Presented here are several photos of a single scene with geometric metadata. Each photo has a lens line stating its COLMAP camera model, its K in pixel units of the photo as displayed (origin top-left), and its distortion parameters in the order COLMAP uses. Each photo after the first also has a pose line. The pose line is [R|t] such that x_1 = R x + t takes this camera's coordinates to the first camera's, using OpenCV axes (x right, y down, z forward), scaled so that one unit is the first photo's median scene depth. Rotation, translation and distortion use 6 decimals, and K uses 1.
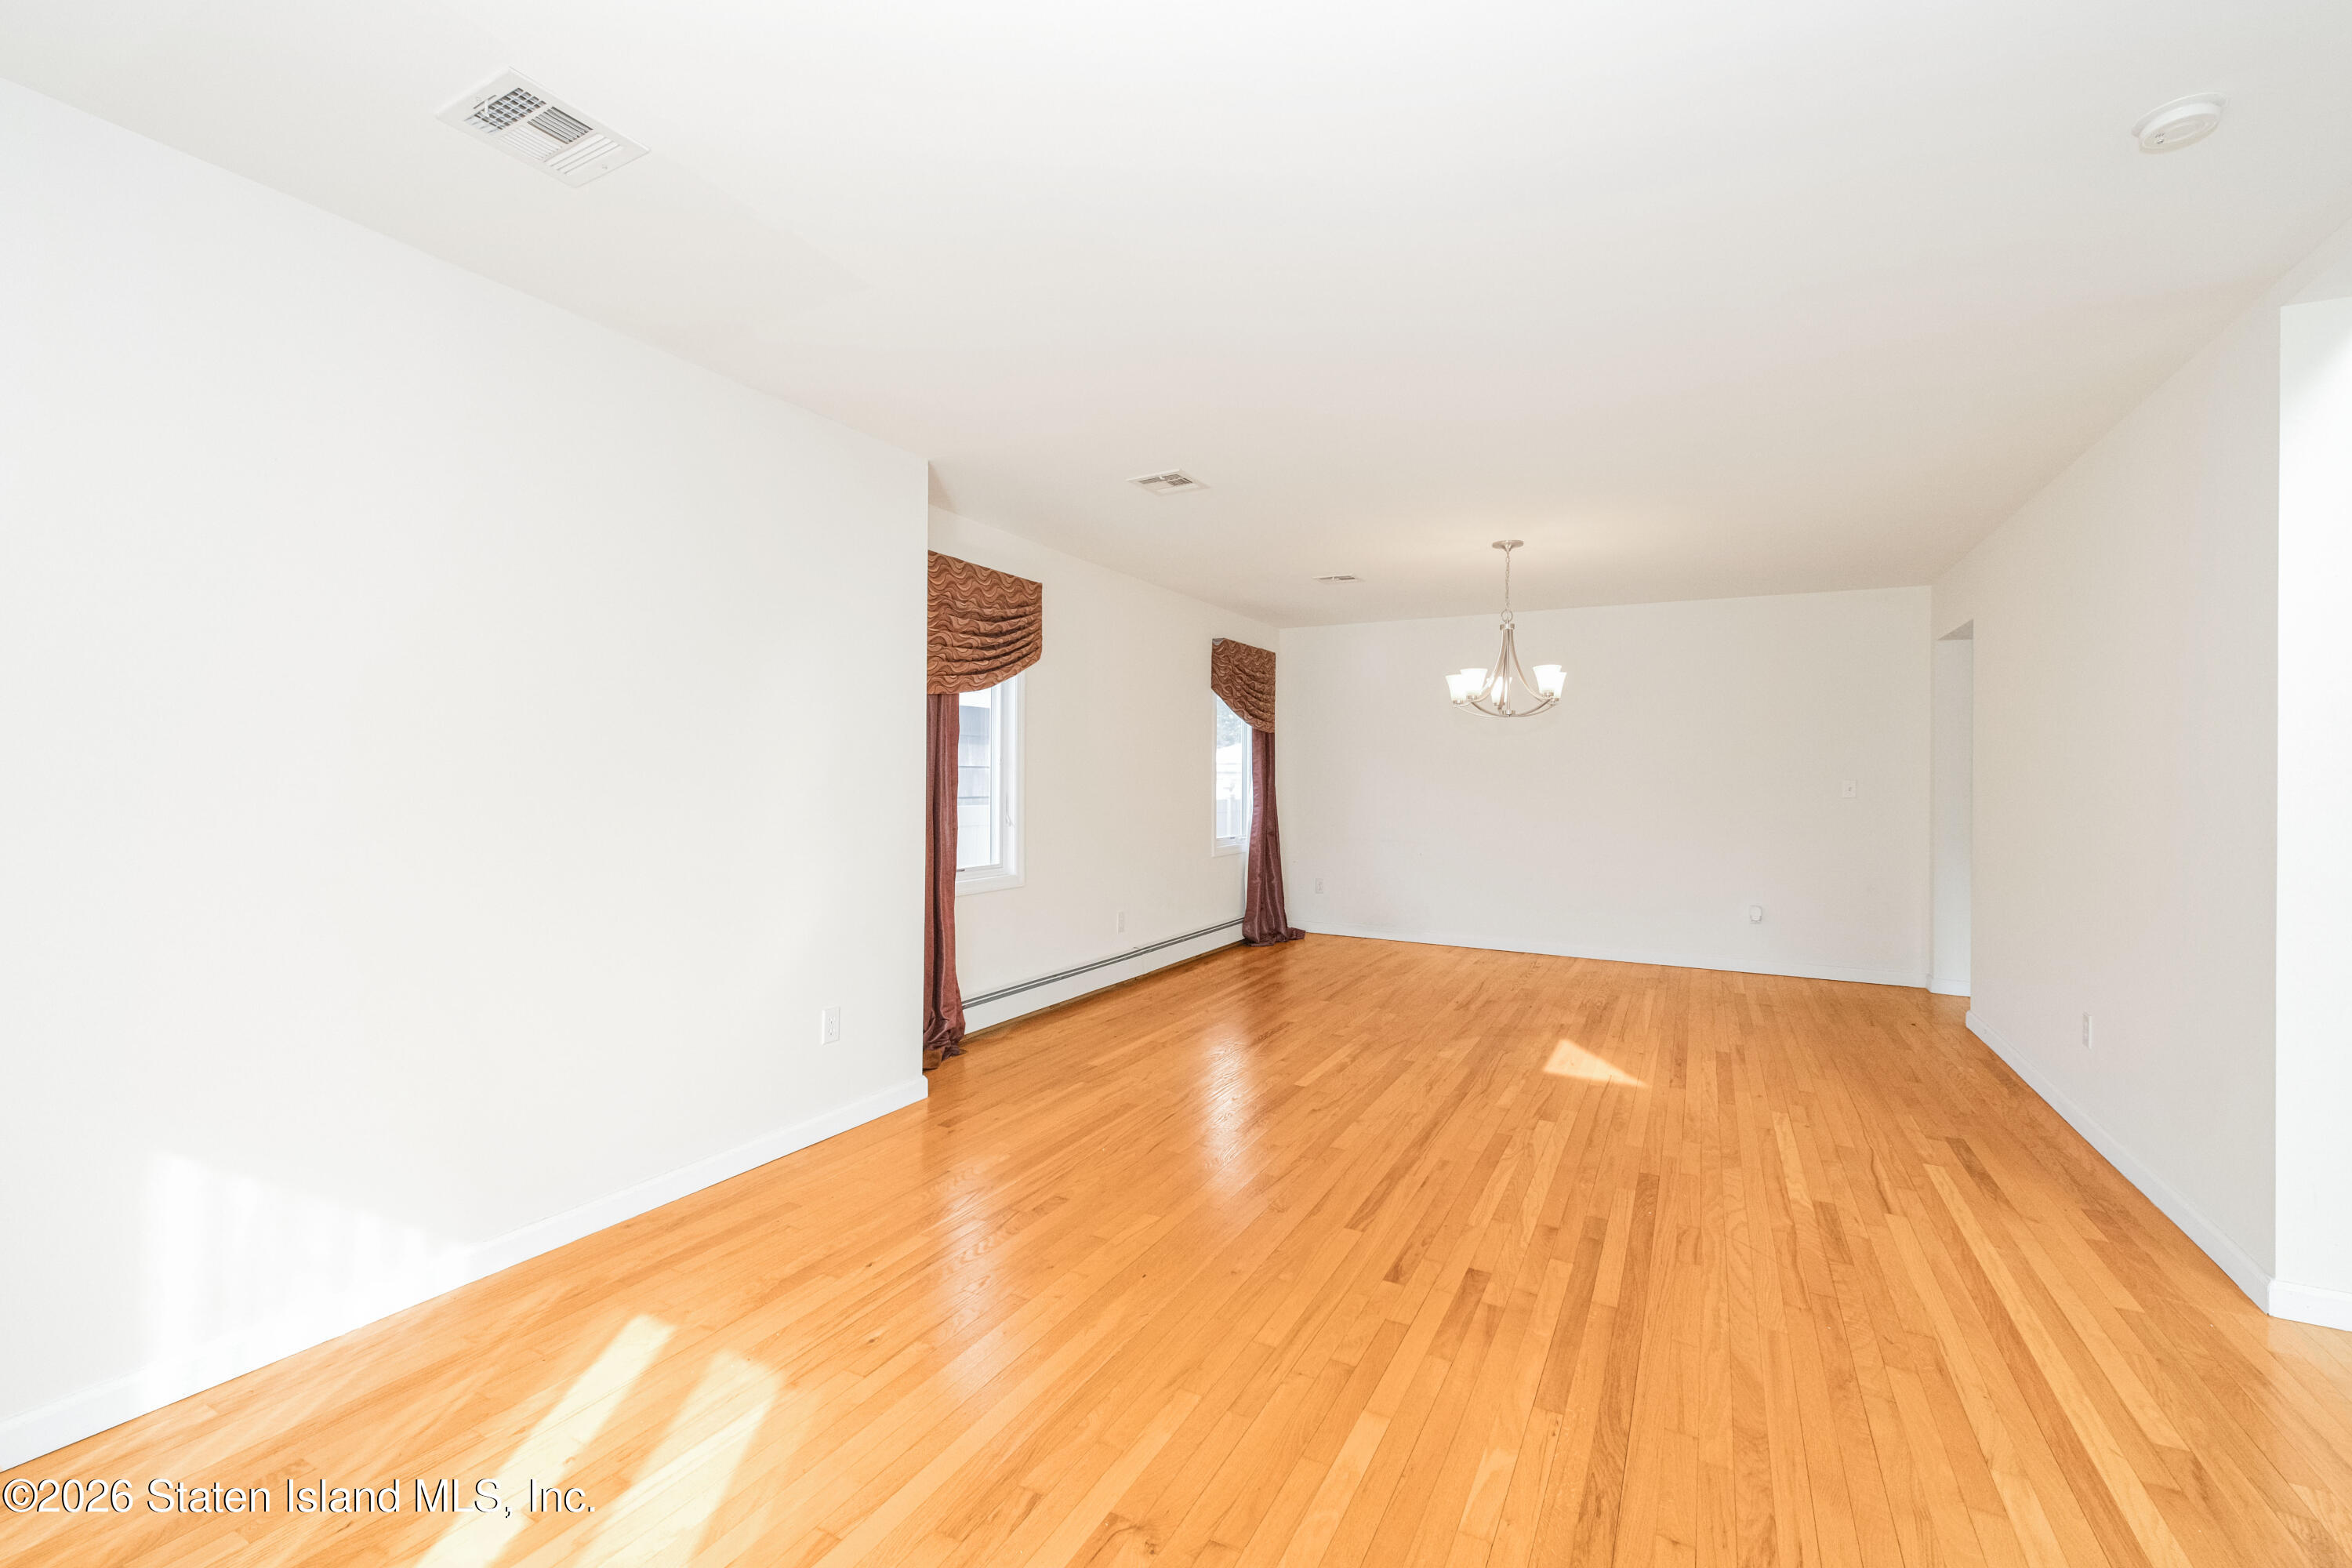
lens RADIAL K [[1000.8, 0, 1175.2], [0, 1000.8, 781.6], [0, 0, 1]] dist [-0.001791, -0.000776]
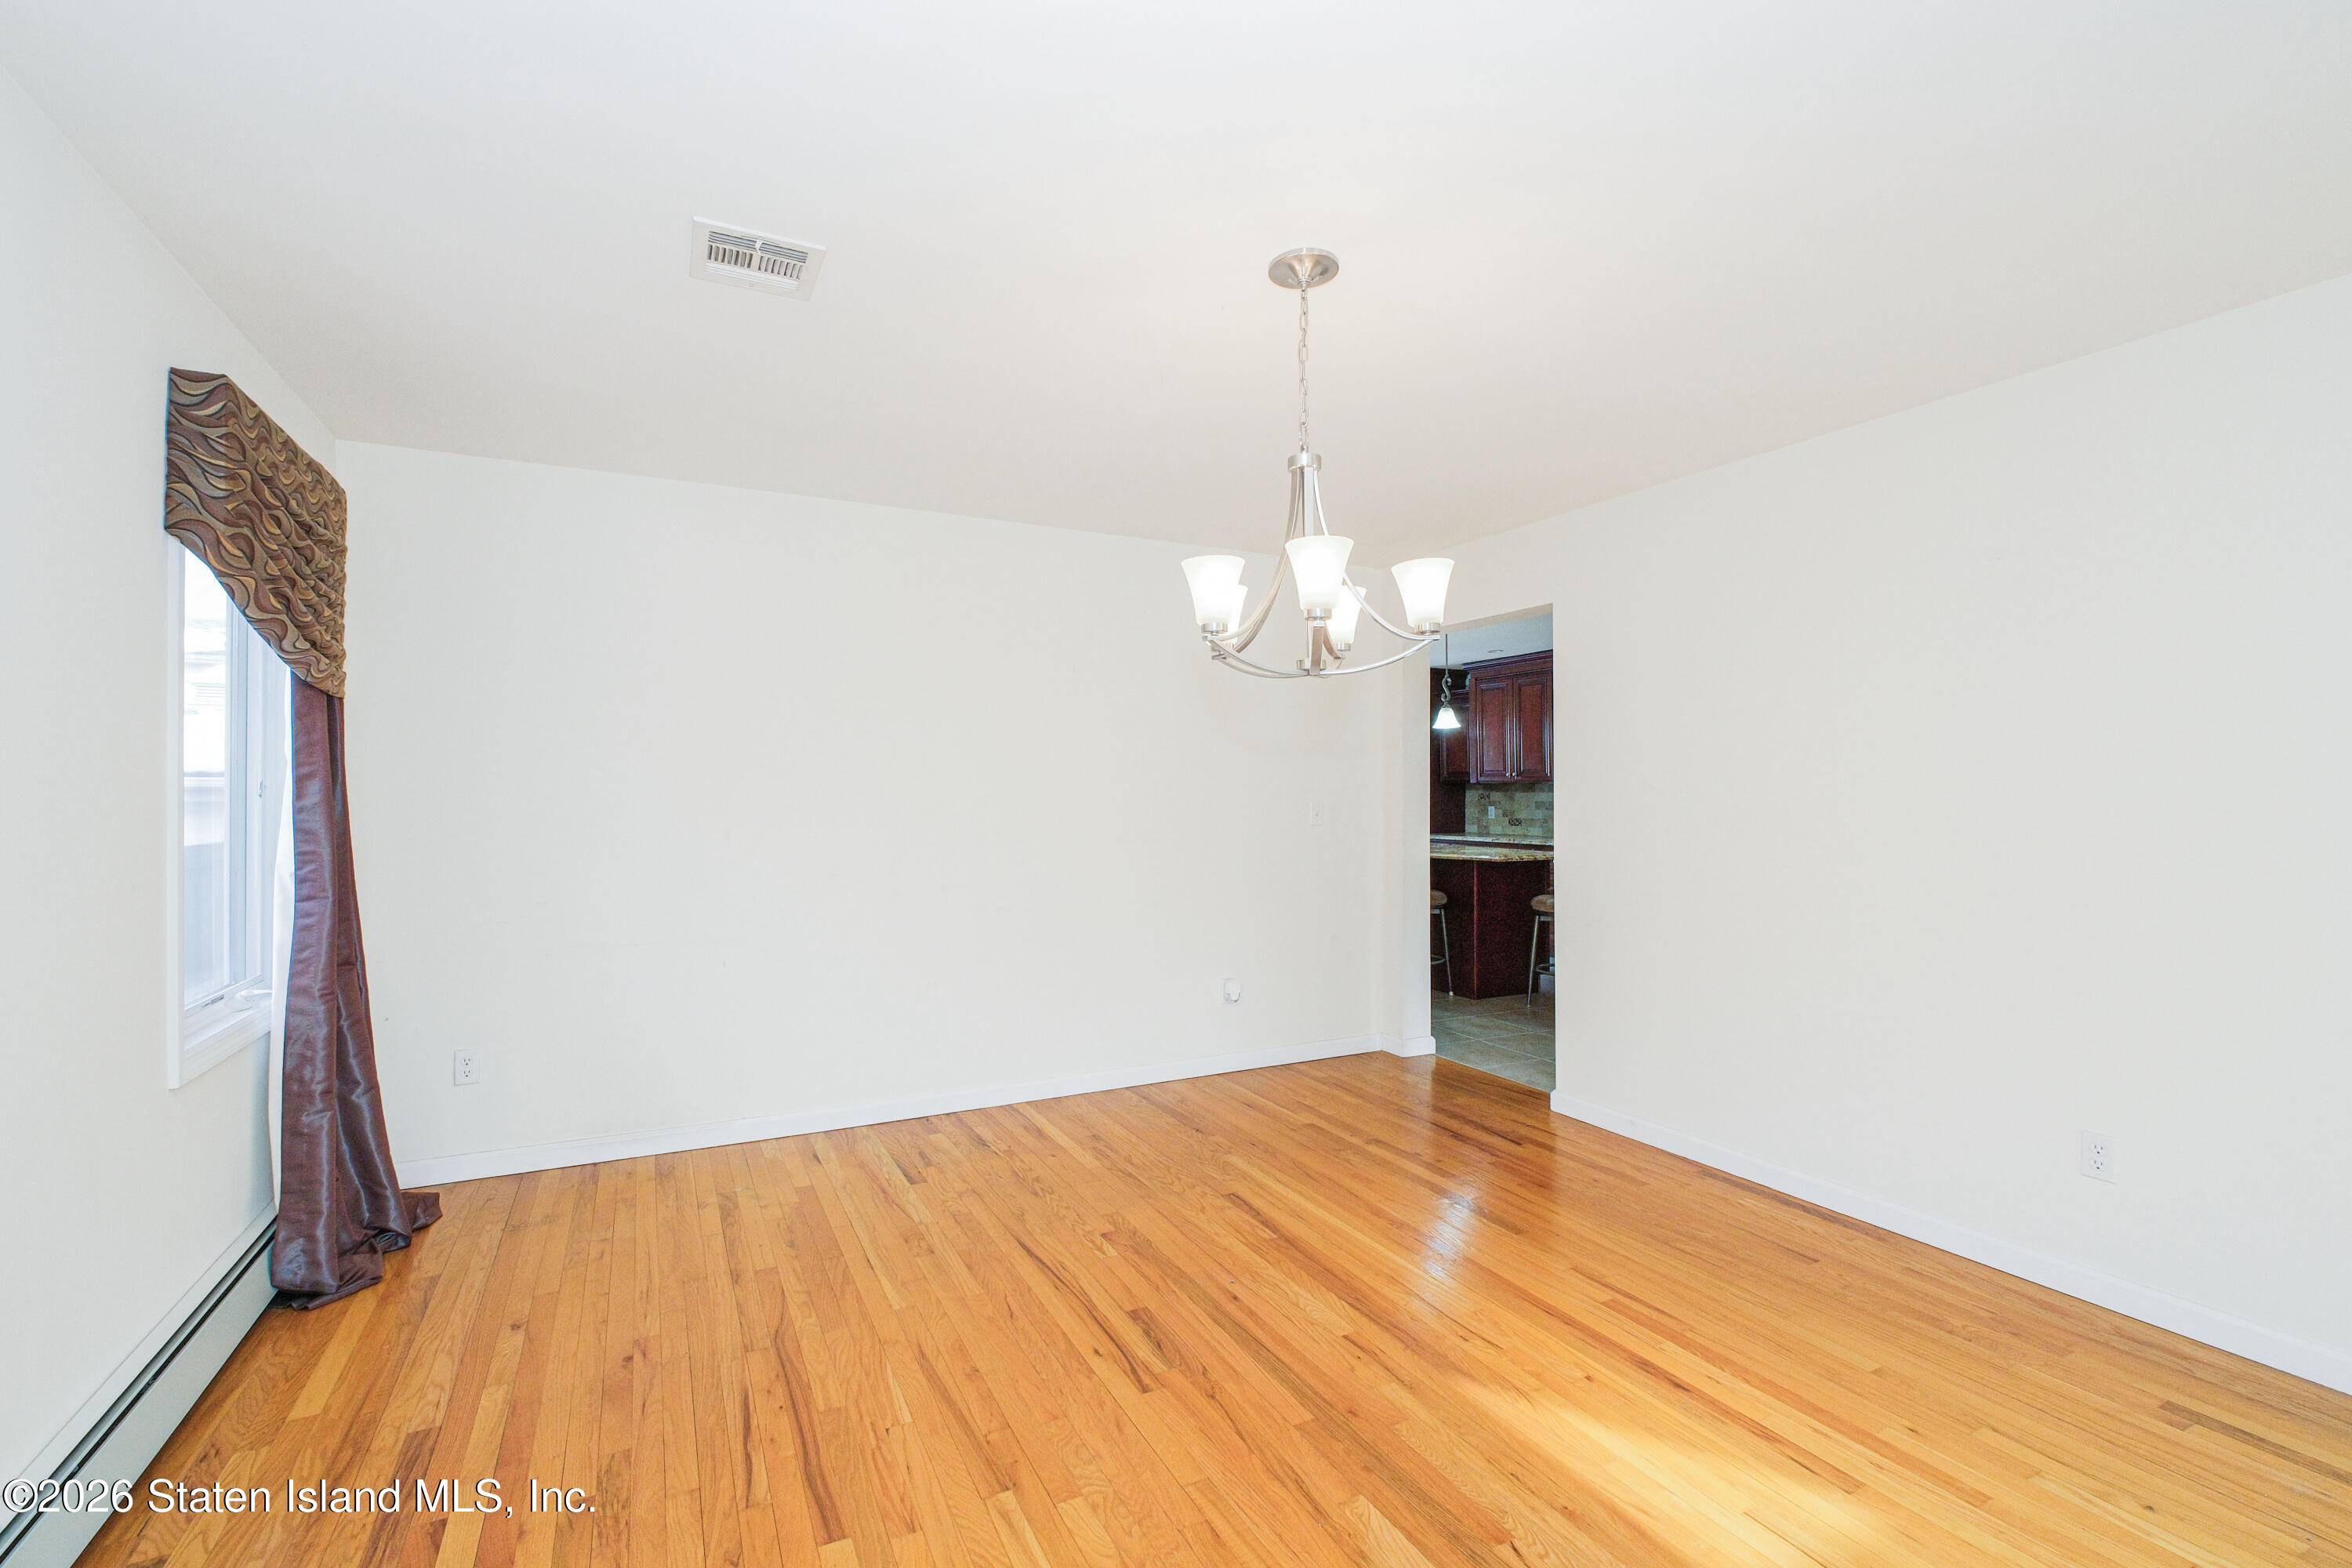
lens RADIAL K [[1000.8, 0, 1172.3], [0, 1000.8, 783.0], [0, 0, 1]] dist [-0.001791, -0.000776]
pose [[0.571275, -0.006041, 0.820736, -0.035684], [0.005011, 0.999980, 0.003873, -0.016029], [-0.820743, 0.001900, 0.571294, 0.576634]]
